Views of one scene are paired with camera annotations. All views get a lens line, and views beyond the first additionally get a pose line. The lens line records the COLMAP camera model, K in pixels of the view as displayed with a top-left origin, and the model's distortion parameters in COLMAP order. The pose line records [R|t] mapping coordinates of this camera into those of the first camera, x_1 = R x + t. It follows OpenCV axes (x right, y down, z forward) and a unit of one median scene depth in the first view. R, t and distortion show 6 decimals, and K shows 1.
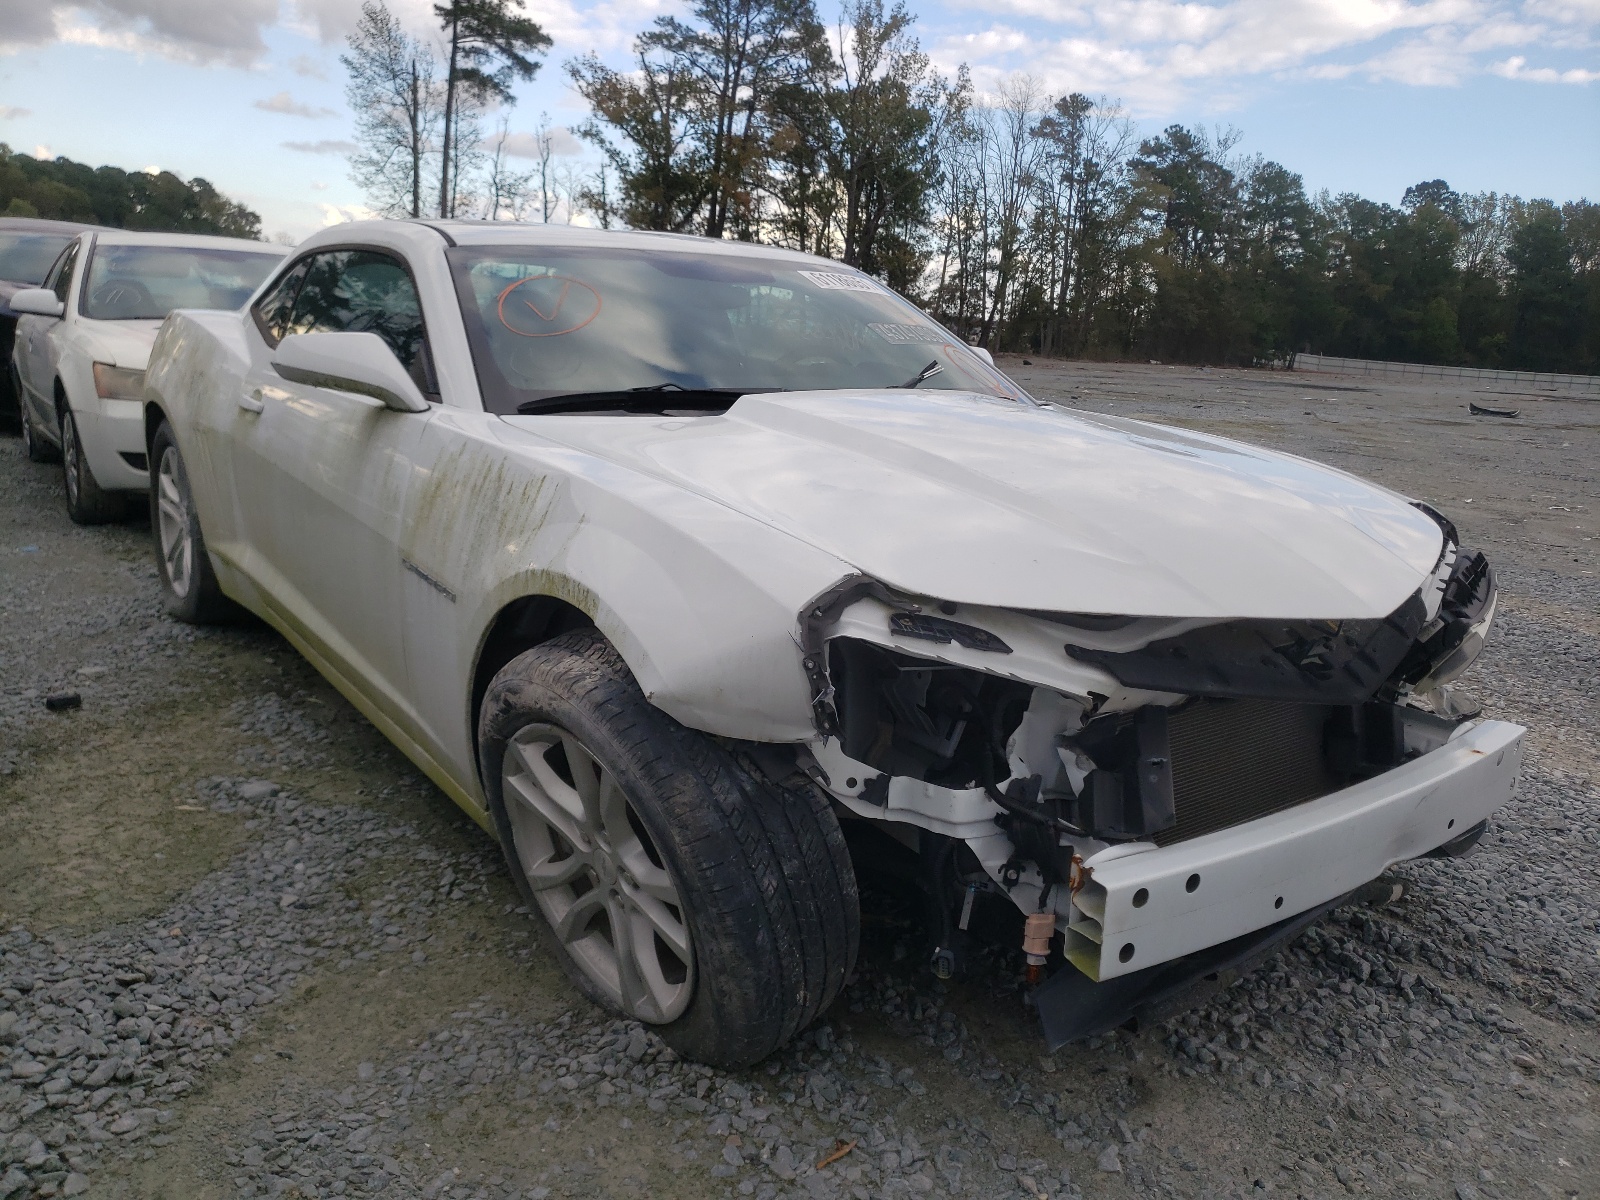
lens RADIAL K [[1200.5, 0, 796.5], [0, 1200.5, 594.6], [0, 0, 1]] dist [-0.026284, 0.020145]
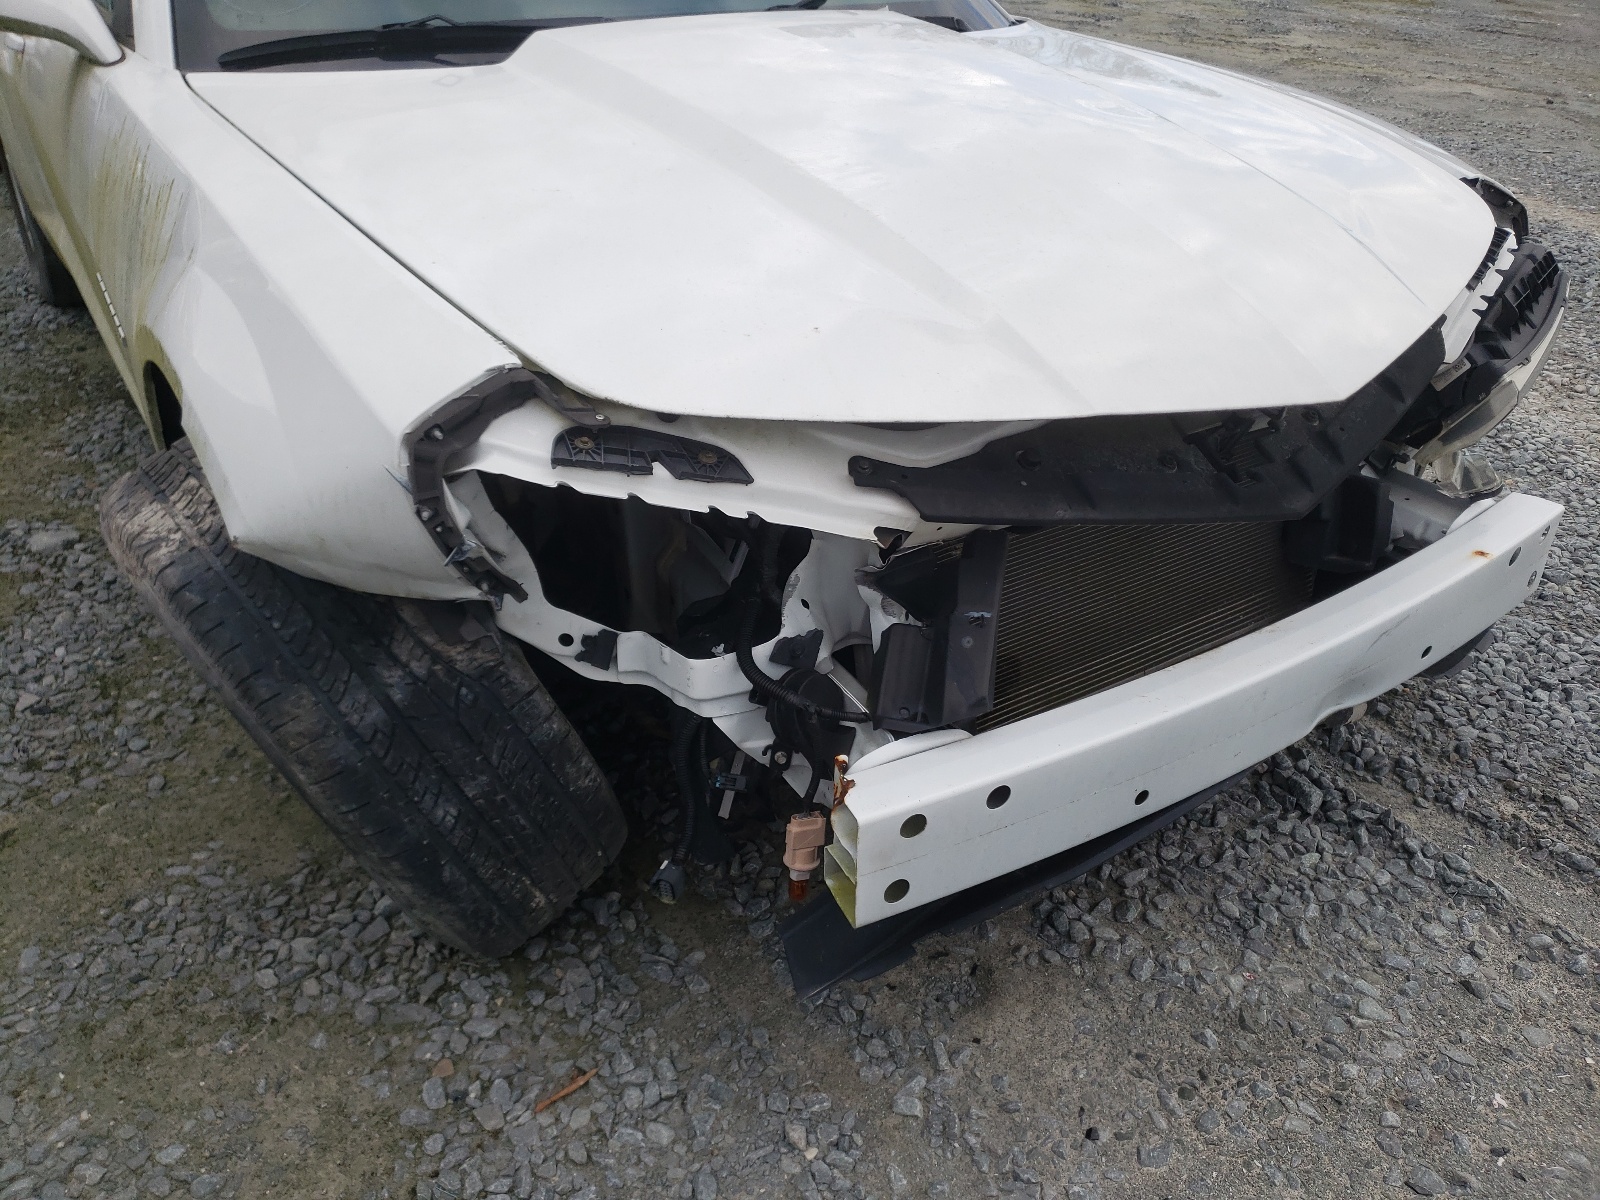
lens RADIAL K [[1286.5, 0, 799.5], [0, 1286.5, 602.2], [0, 0, 1]] dist [-0.015716, 0.032944]
pose [[0.999503, -0.002425, -0.031429, 0.190752], [0.011031, 0.960902, 0.276670, -0.071286], [0.029529, -0.276879, 0.960451, 0.235518]]
